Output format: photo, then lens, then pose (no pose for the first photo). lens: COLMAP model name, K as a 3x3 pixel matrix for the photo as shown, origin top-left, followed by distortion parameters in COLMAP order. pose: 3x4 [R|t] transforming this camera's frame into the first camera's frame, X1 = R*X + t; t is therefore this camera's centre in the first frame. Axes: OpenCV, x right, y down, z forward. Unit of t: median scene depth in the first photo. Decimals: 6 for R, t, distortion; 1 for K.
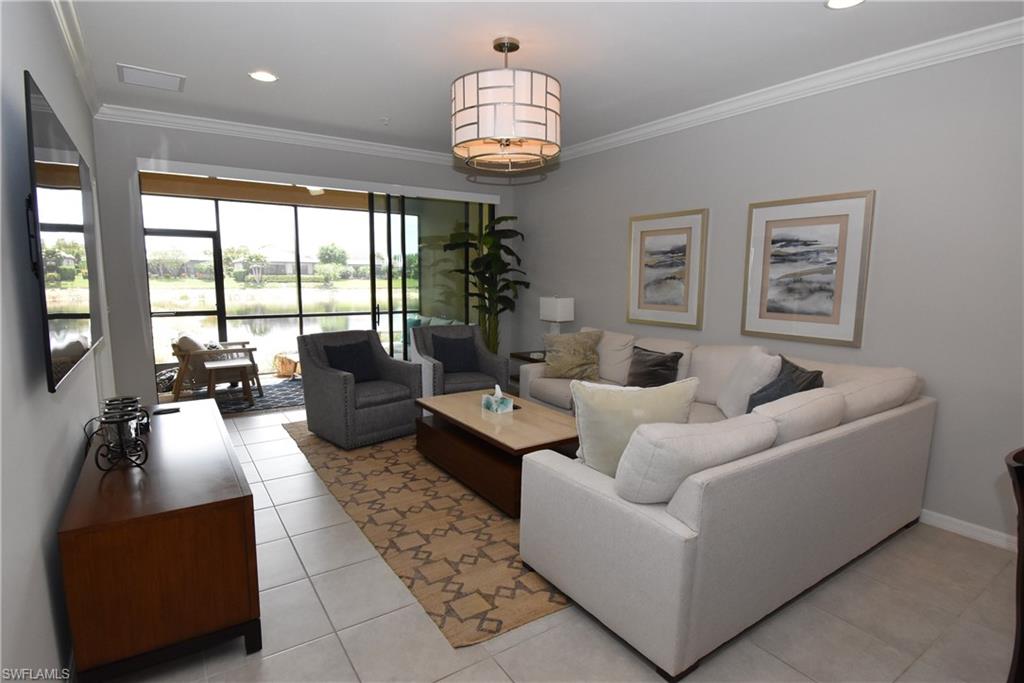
lens RADIAL K [[513.8, 0, 512.0], [0, 513.8, 341.5], [0, 0, 1]] dist [0.010788, -0.024793]
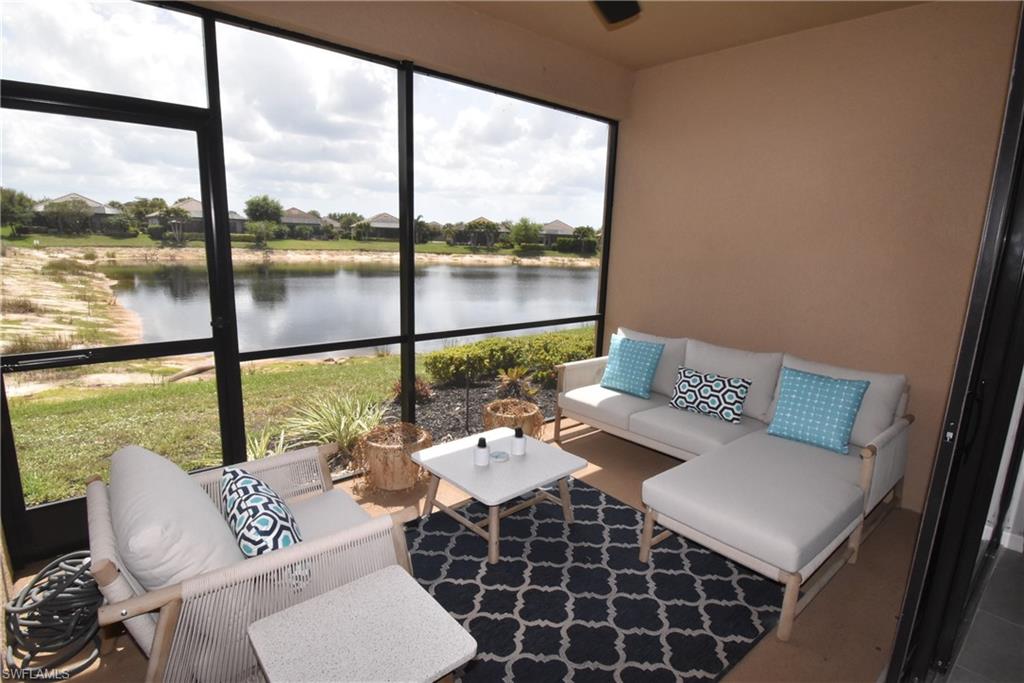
lens RADIAL K [[513.8, 0, 512.0], [0, 513.8, 341.5], [0, 0, 1]] dist [0.010788, -0.024793]
pose [[0.992865, -0.000822, 0.119243, -0.656578], [-0.007360, 0.997647, 0.068165, -0.135722], [-0.119019, -0.068556, 0.990522, 0.990971]]
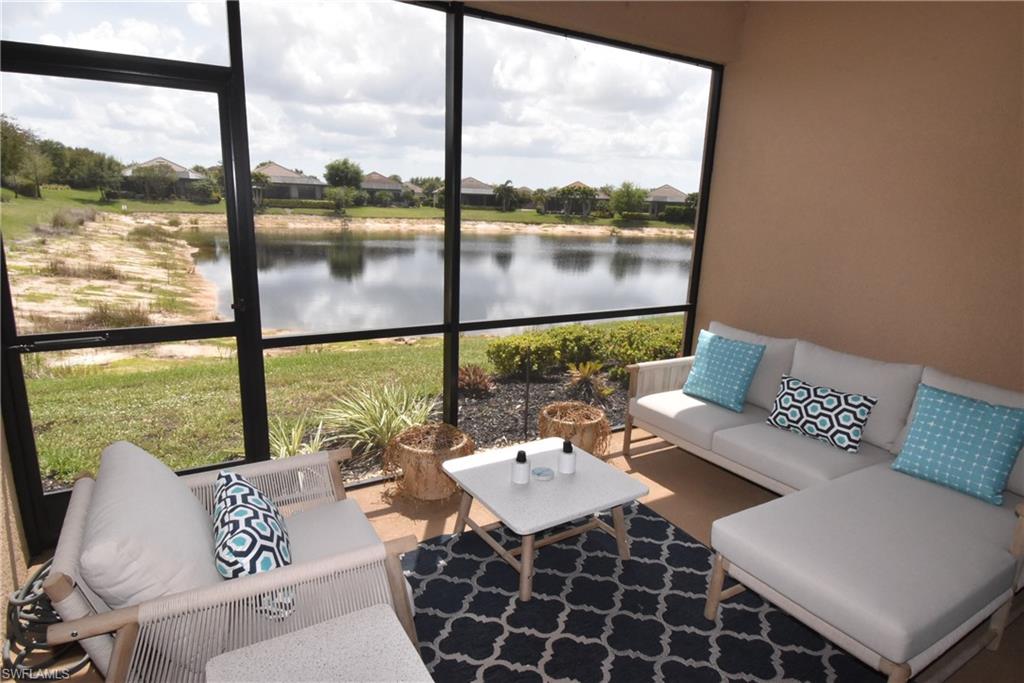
lens RADIAL K [[580.0, 0, 512.0], [0, 580.0, 341.5], [0, 0, 1]] dist [0.010398, -0.026549]
pose [[0.998381, 0.037201, -0.043019, -0.606234], [-0.032606, 0.994148, 0.102992, -0.149902], [0.046599, -0.101423, 0.993751, 1.022286]]
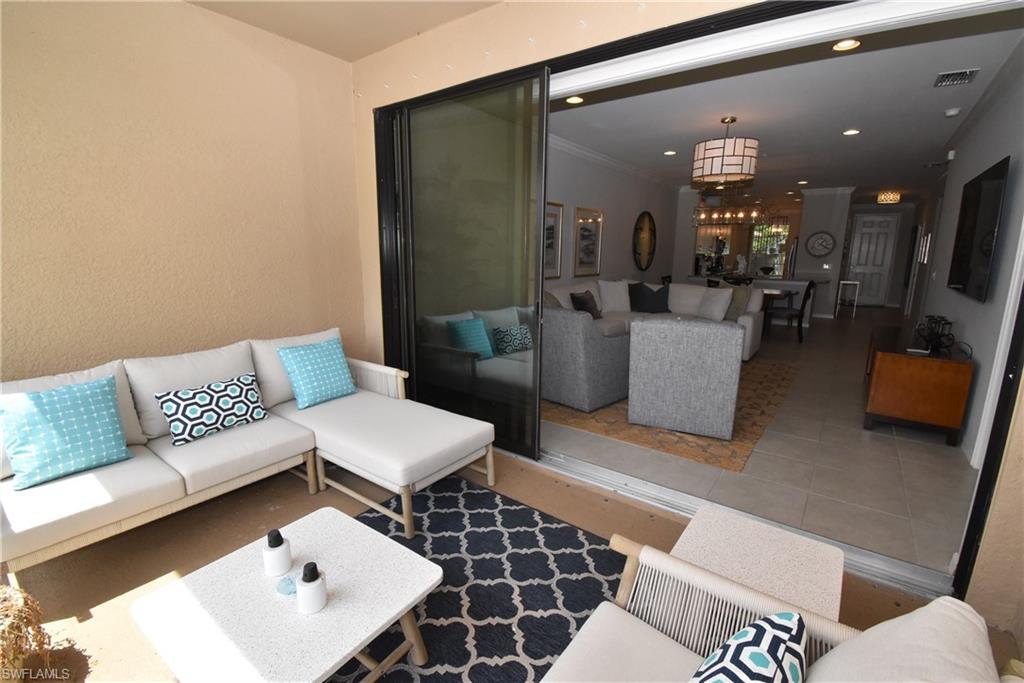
lens RADIAL K [[453.8, 0, 512.0], [0, 453.8, 341.5], [0, 0, 1]] dist [0.023271, -0.028073]
pose [[-0.329273, -0.196288, 0.923607, -0.934259], [0.108681, 0.963775, 0.243570, -0.191626], [-0.937959, 0.180580, -0.296013, 1.543682]]
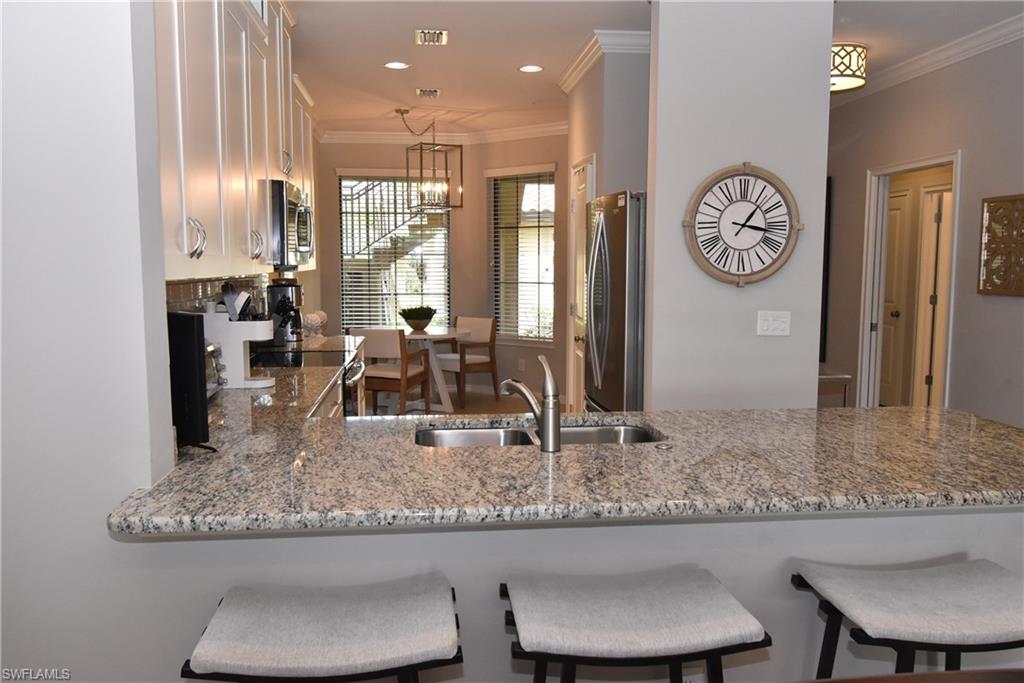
lens RADIAL K [[821.2, 0, 512.0], [0, 821.2, 341.5], [0, 0, 1]] dist [-0.001385, -0.000890]
pose [[-0.888487, -0.055923, 0.455482, 0.549664], [0.050351, 0.974675, 0.217886, -0.023450], [-0.456132, 0.216523, -0.863170, 0.266339]]
